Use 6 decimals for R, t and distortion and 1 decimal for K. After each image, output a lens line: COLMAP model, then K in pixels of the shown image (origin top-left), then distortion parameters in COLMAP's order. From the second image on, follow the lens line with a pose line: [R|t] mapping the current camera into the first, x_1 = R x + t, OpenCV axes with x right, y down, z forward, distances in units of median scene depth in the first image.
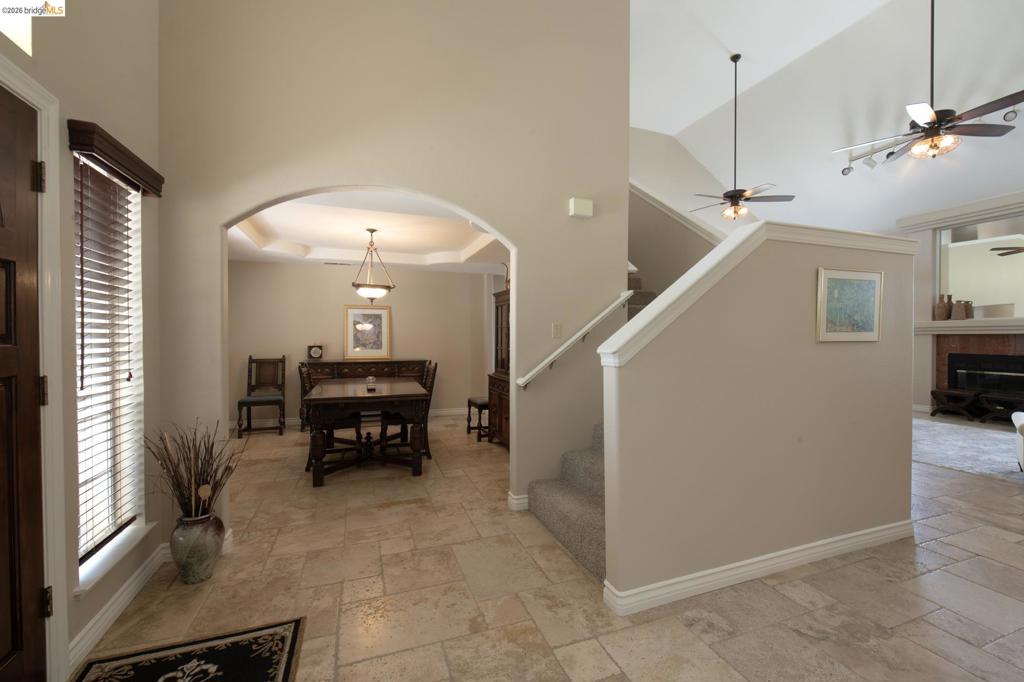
lens RADIAL K [[424.6, 0, 515.5], [0, 424.6, 339.5], [0, 0, 1]] dist [-0.002263, -0.000452]
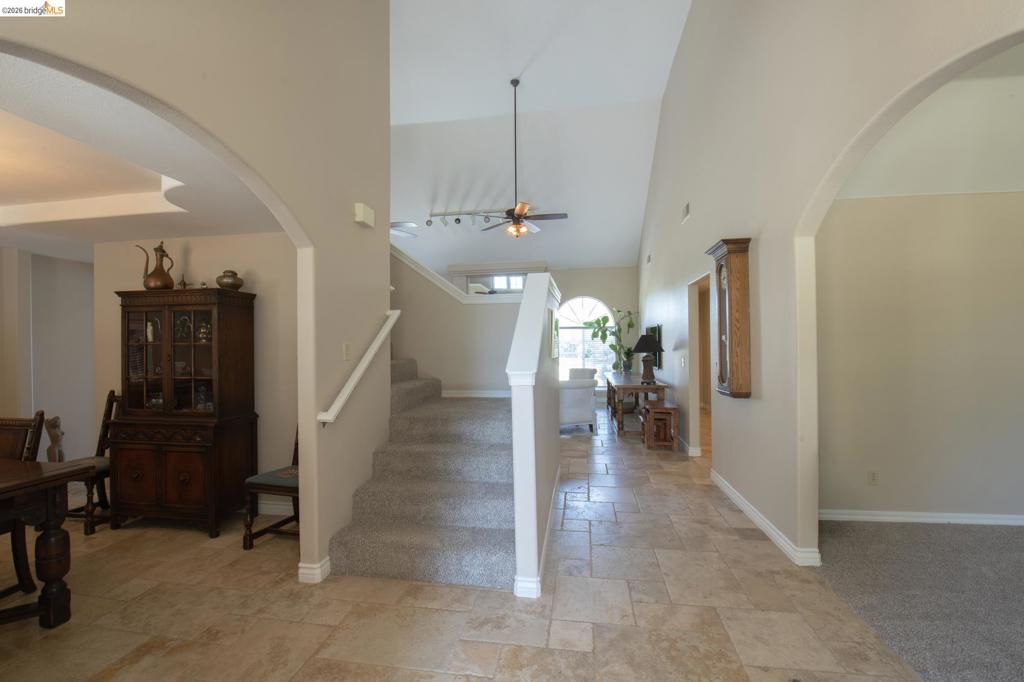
lens RADIAL K [[430.4, 0, 512.2], [0, 430.4, 347.0], [0, 0, 1]] dist [-0.014974, -0.000368]
pose [[0.493378, -0.005863, 0.869795, -0.419837], [0.015857, 0.999872, -0.002255, -0.019999], [-0.869671, 0.014905, 0.493408, 0.241519]]
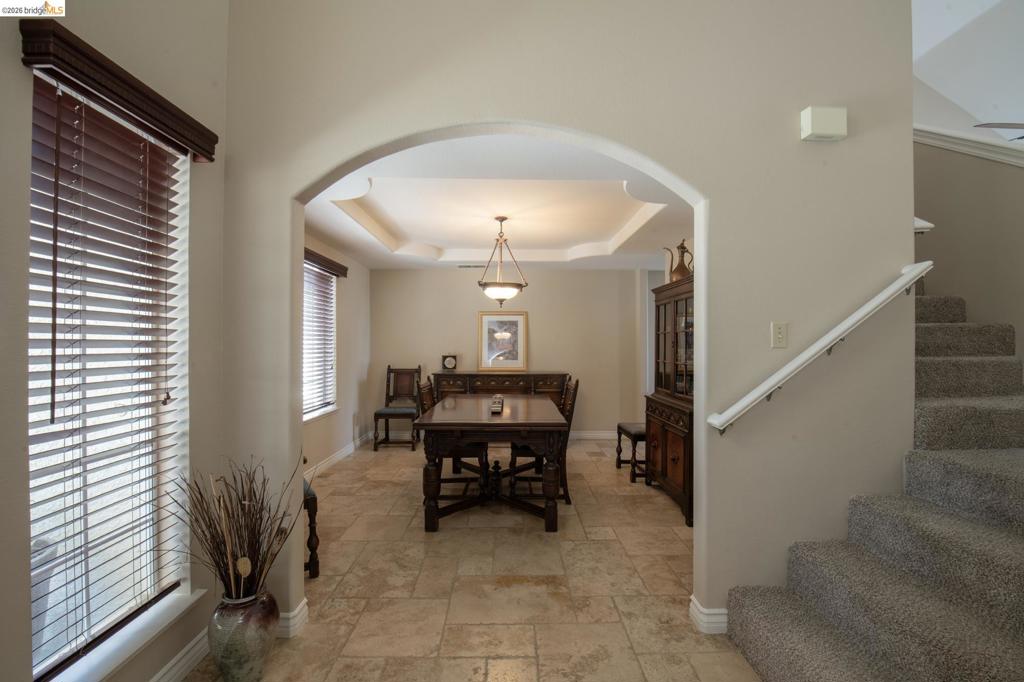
lens RADIAL K [[419.4, 0, 515.6], [0, 419.4, 342.5], [0, 0, 1]] dist [-0.016285, -0.000361]
pose [[0.943543, -0.002145, -0.331243, -0.047667], [-0.002964, 0.999884, -0.014917, -0.001329], [0.331236, 0.015057, 0.943428, 0.285874]]
